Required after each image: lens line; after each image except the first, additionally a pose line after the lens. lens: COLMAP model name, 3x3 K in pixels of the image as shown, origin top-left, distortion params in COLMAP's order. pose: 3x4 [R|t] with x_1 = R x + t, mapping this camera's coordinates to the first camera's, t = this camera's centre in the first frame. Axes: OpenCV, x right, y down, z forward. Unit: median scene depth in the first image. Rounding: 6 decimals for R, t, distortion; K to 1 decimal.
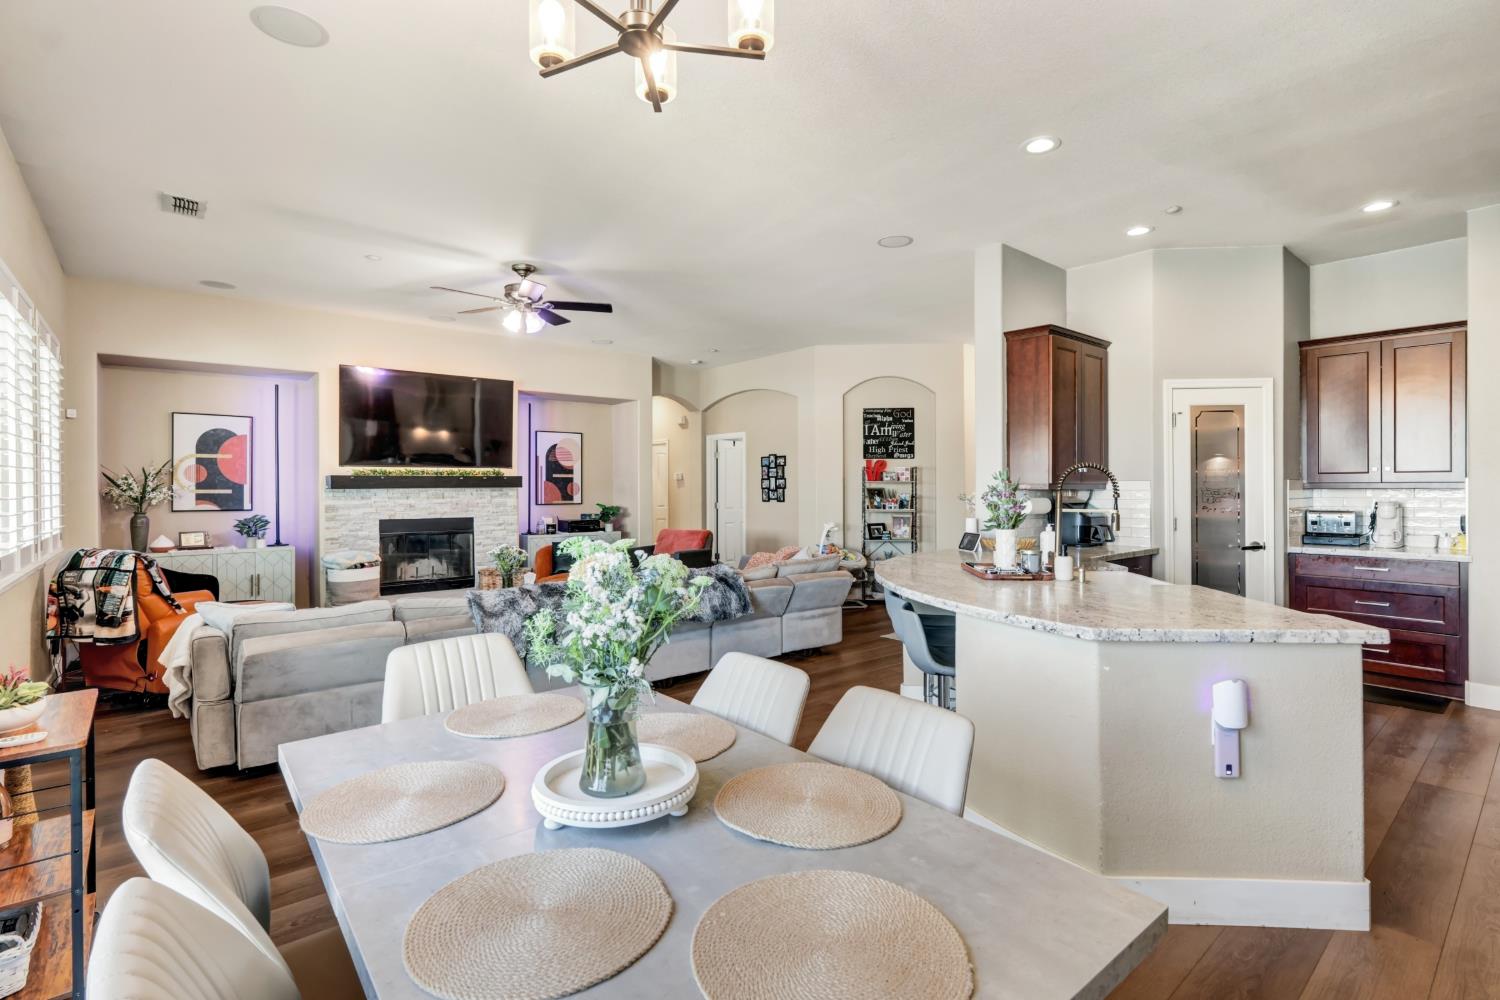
lens RADIAL K [[693.6, 0, 752.4], [0, 693.6, 483.3], [0, 0, 1]] dist [-0.000989, -0.000068]
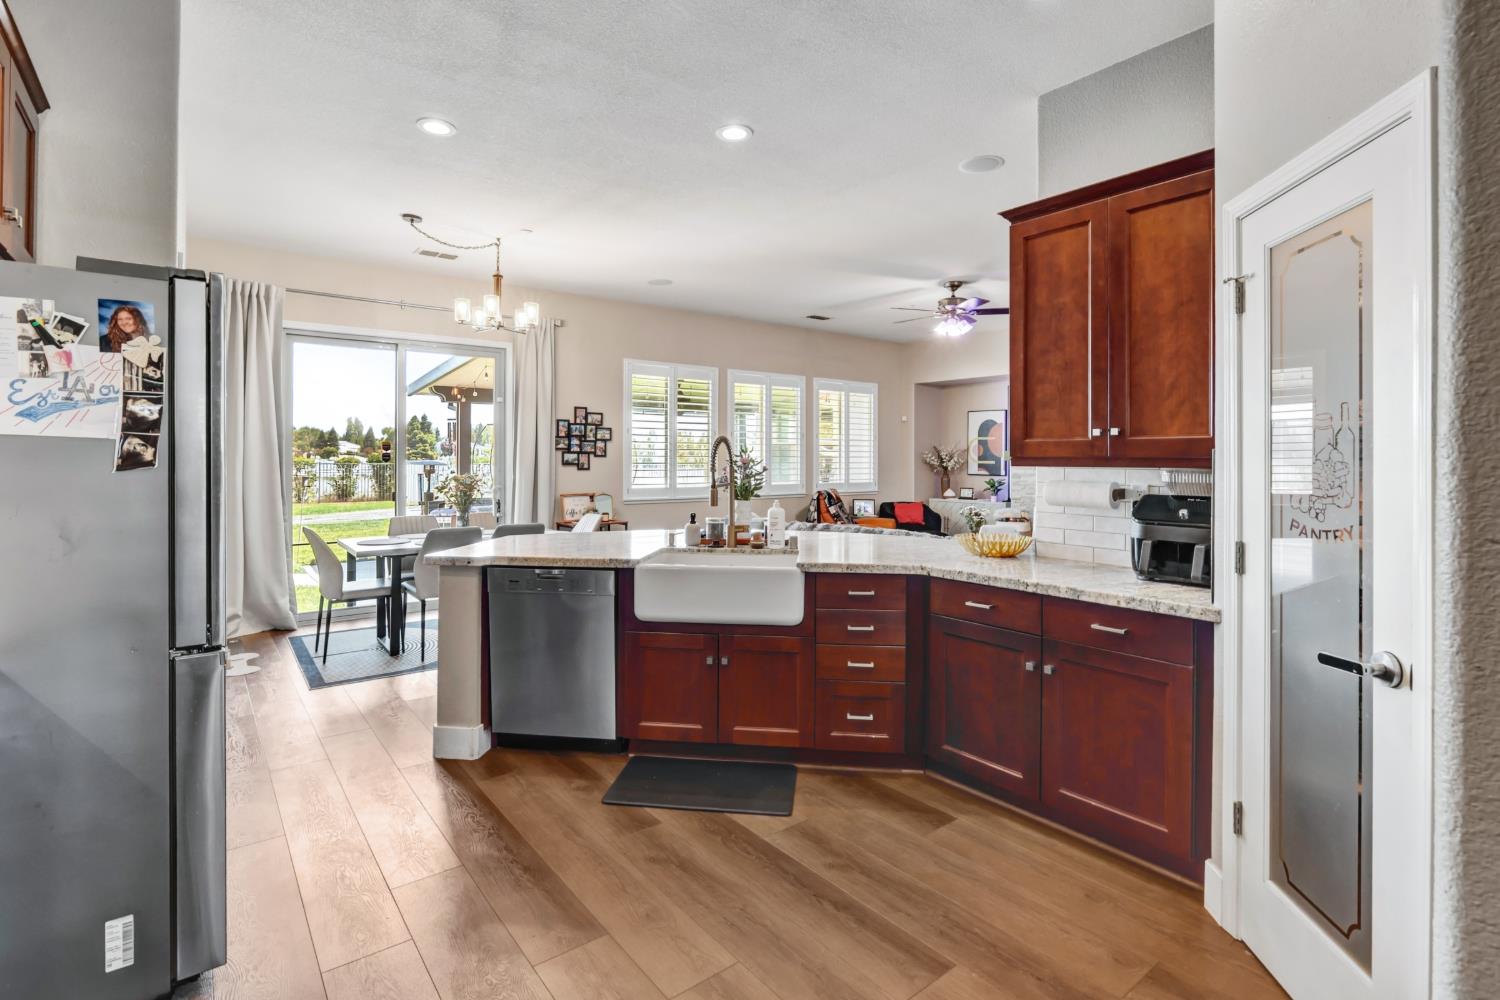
lens RADIAL K [[715.6, 0, 755.1], [0, 715.6, 459.3], [0, 0, 1]] dist [0.000206, 0.000096]
pose [[-0.034602, 0.003730, -0.999394, 0.795177], [-0.000664, 0.999993, 0.003755, -0.000028], [0.999401, 0.000794, -0.034599, 0.568346]]
